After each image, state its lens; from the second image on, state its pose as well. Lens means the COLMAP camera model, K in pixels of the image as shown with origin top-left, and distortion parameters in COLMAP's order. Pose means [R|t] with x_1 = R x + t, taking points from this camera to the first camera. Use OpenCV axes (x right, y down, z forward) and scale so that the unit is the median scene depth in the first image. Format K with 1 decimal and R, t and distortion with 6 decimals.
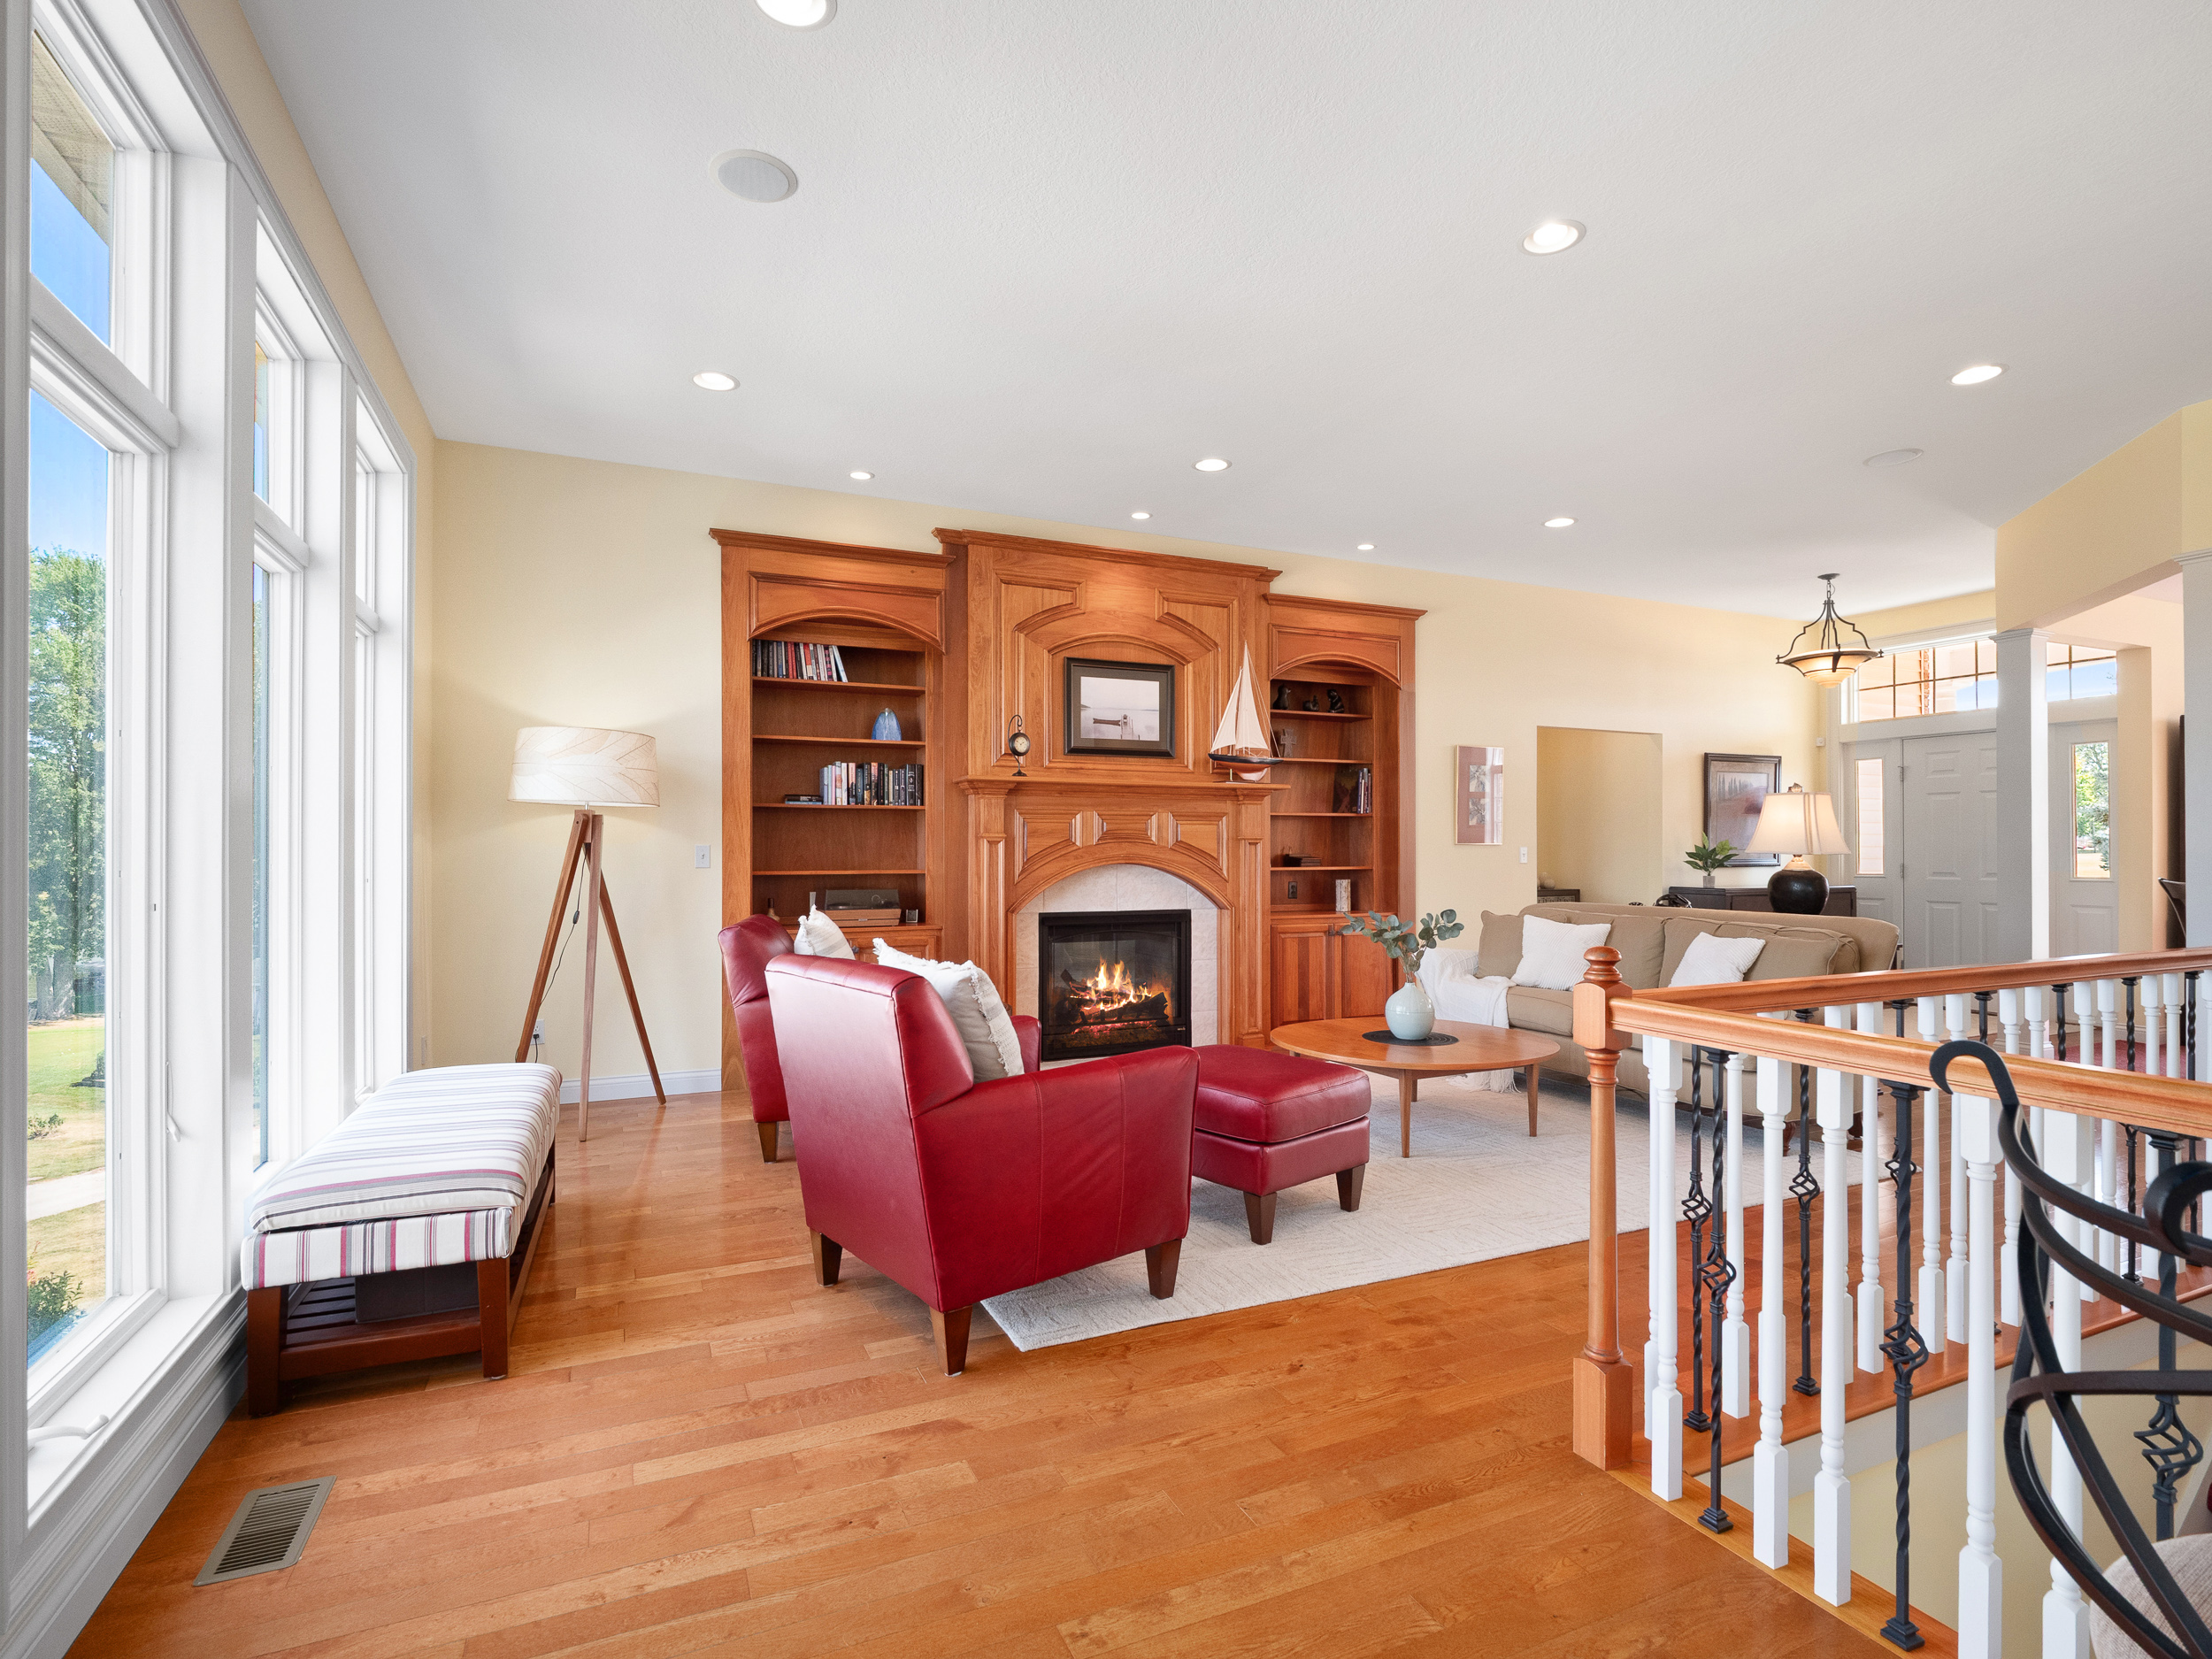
lens RADIAL K [[1085.1, 0, 1097.1], [0, 1085.1, 852.6], [0, 0, 1]] dist [0.004261, -0.000114]
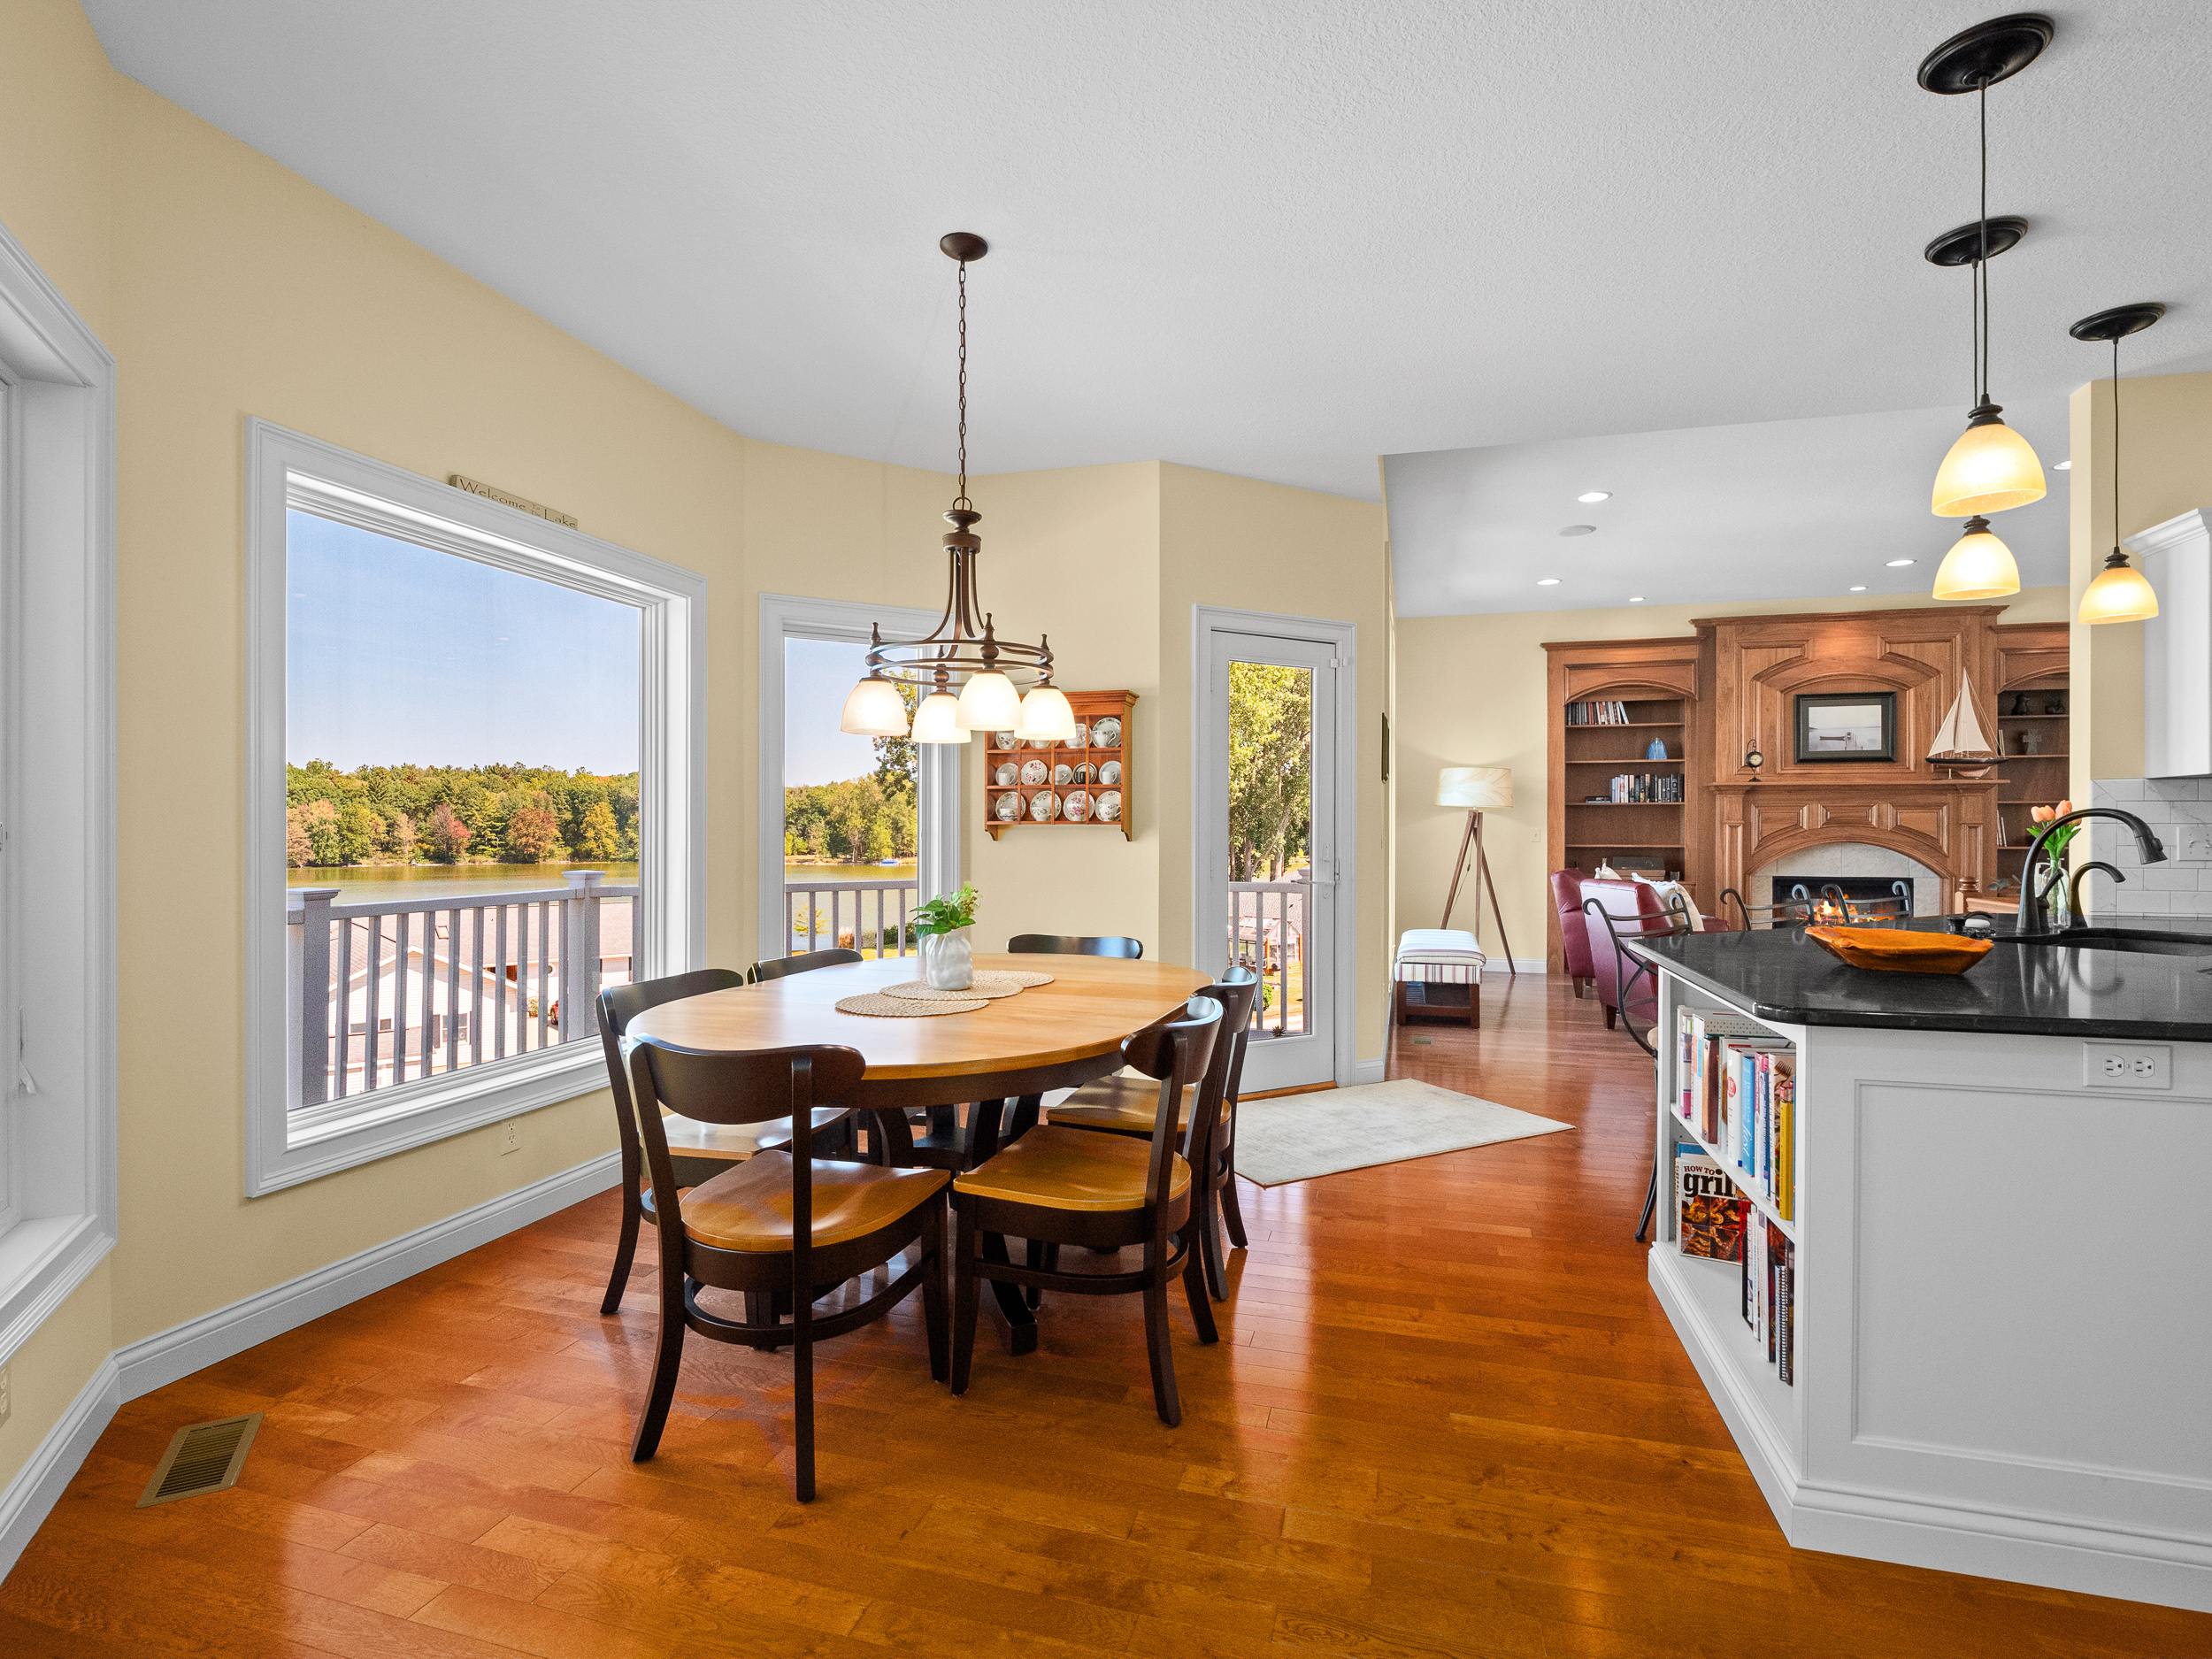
lens RADIAL K [[1077.1, 0, 1115.5], [0, 1077.1, 833.6], [0, 0, 1]] dist [-0.003152, -0.000816]
pose [[0.773293, 0.002192, -0.634046, 0.173300], [-0.002452, 0.999997, 0.000466, 0.001292], [0.634045, 0.001195, 0.773296, -0.634860]]
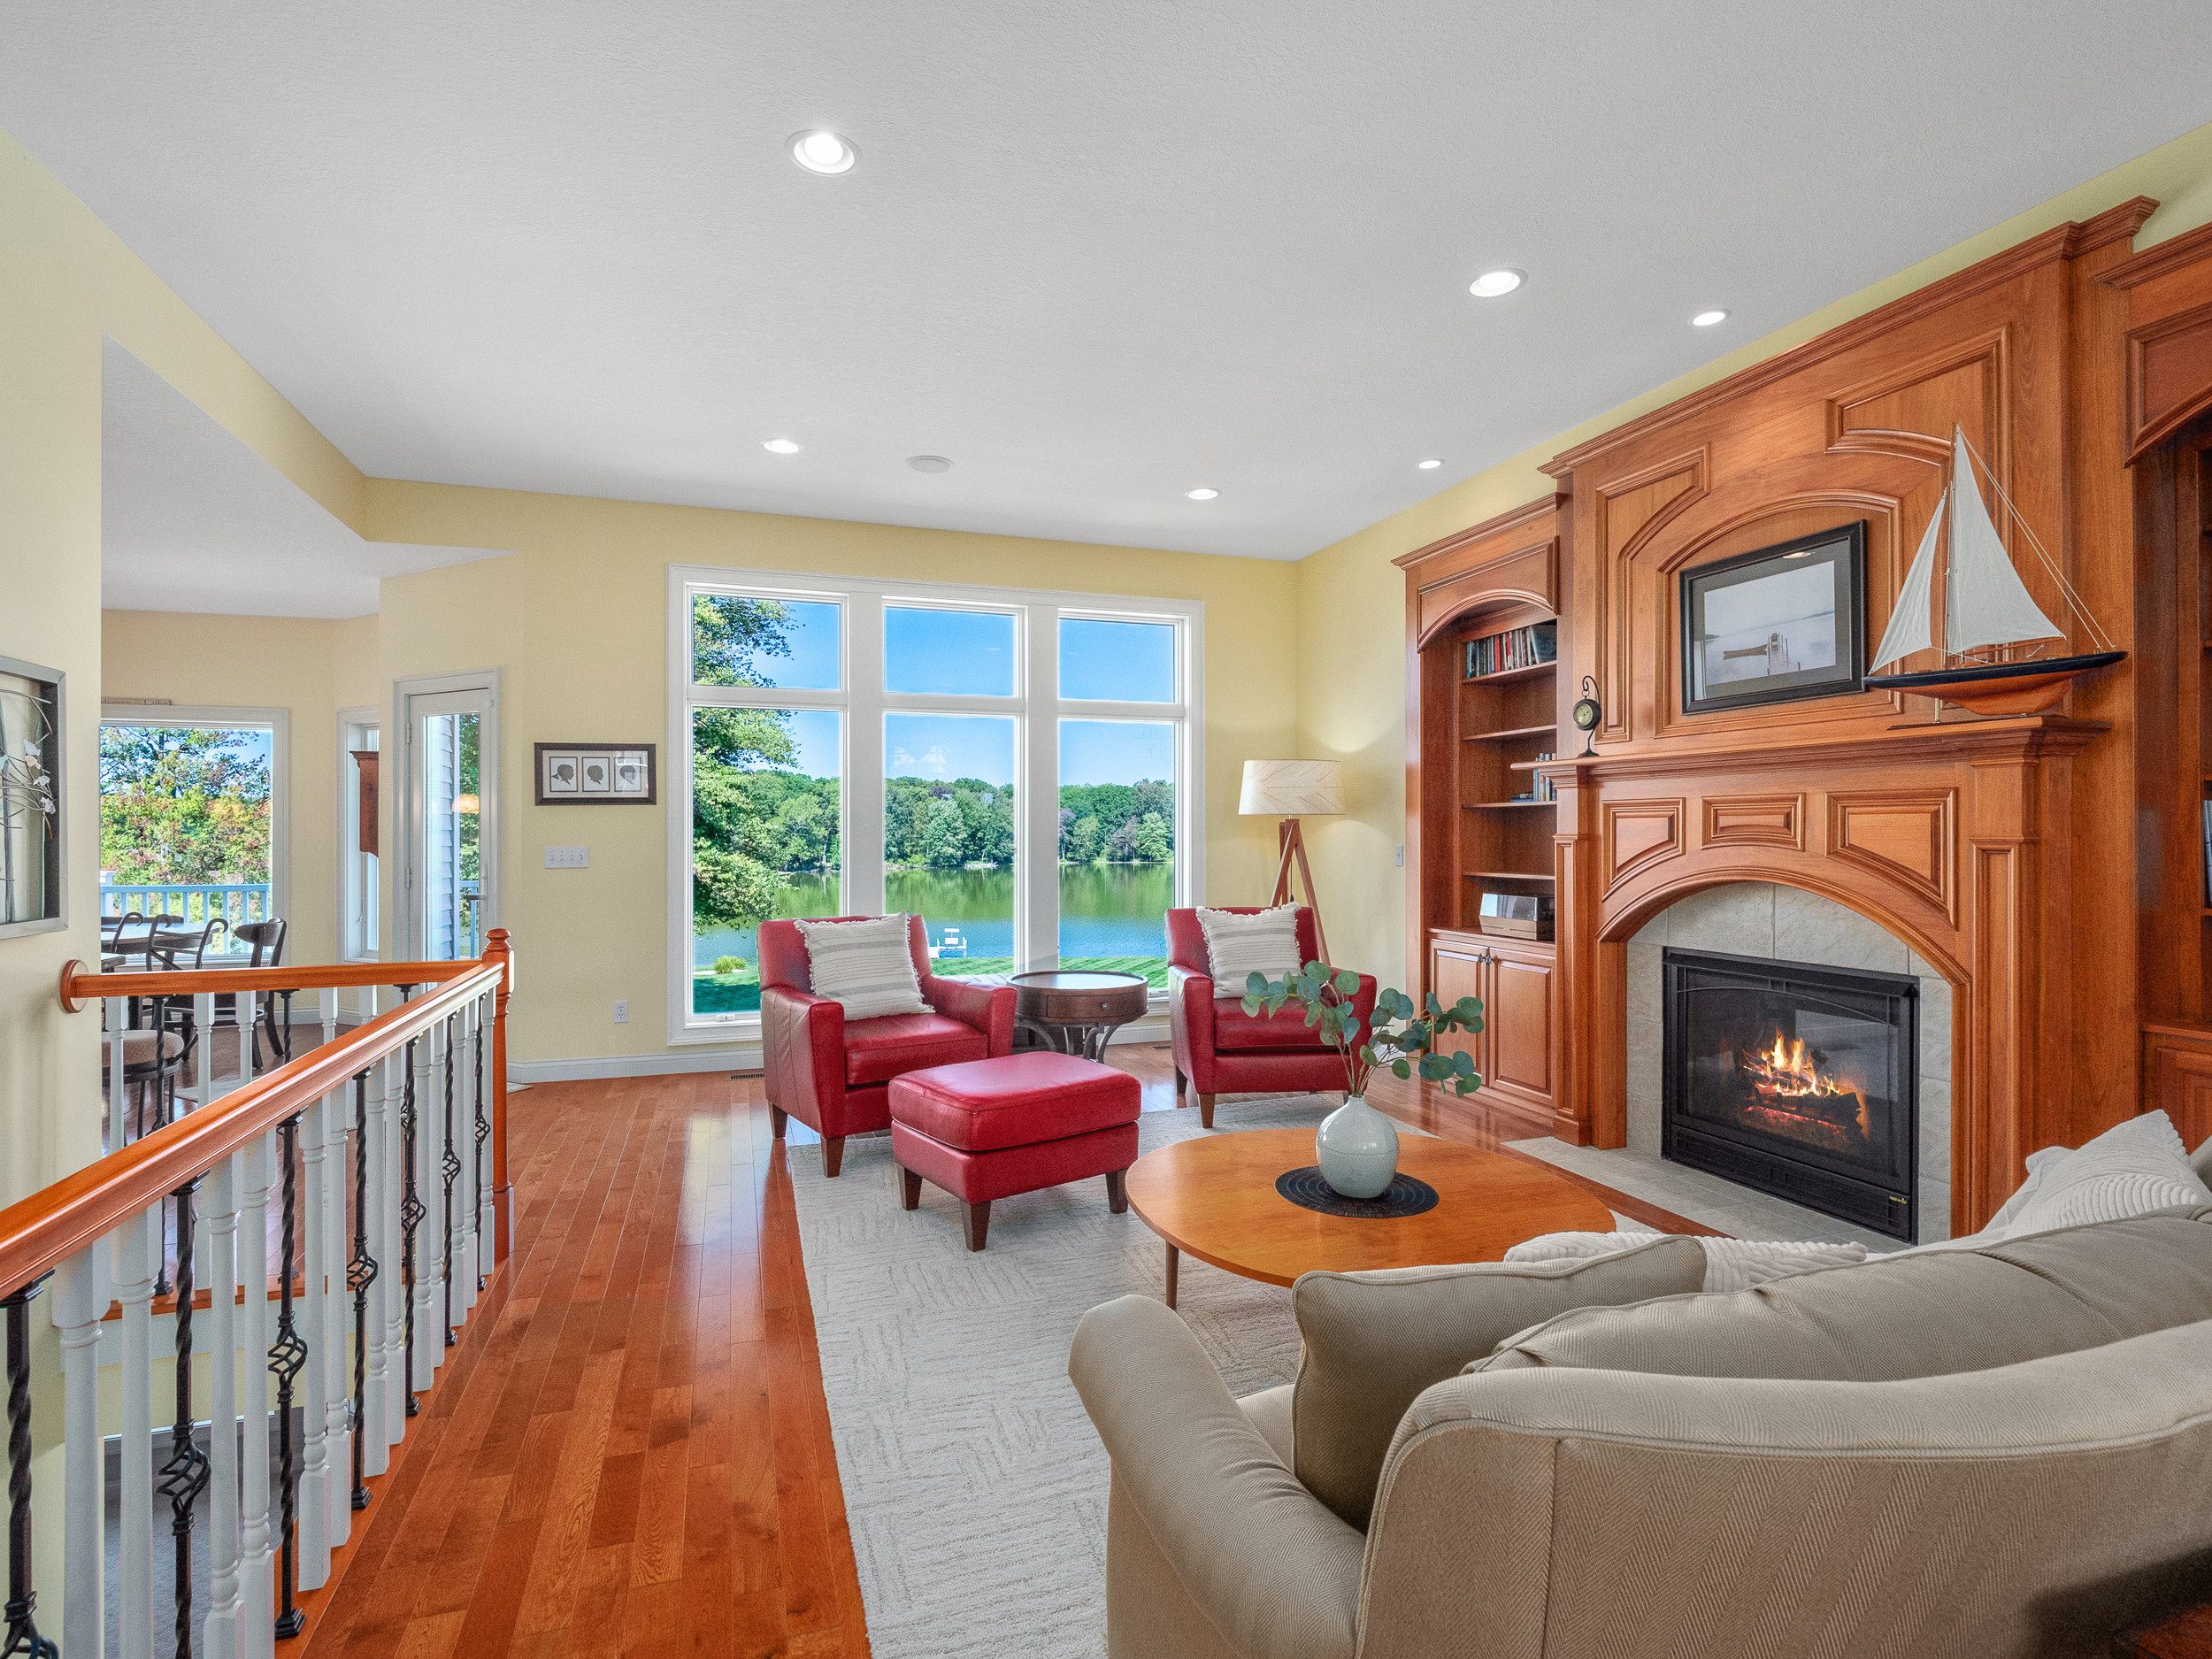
lens RADIAL K [[1075.1, 0, 1099.9], [0, 1075.1, 840.3], [0, 0, 1]] dist [0.001981, -0.009435]
pose [[-0.091489, 0.005829, -0.995789, 0.667538], [-0.000846, 0.999982, 0.005931, -0.016371], [0.995806, 0.001386, -0.091482, 0.698901]]
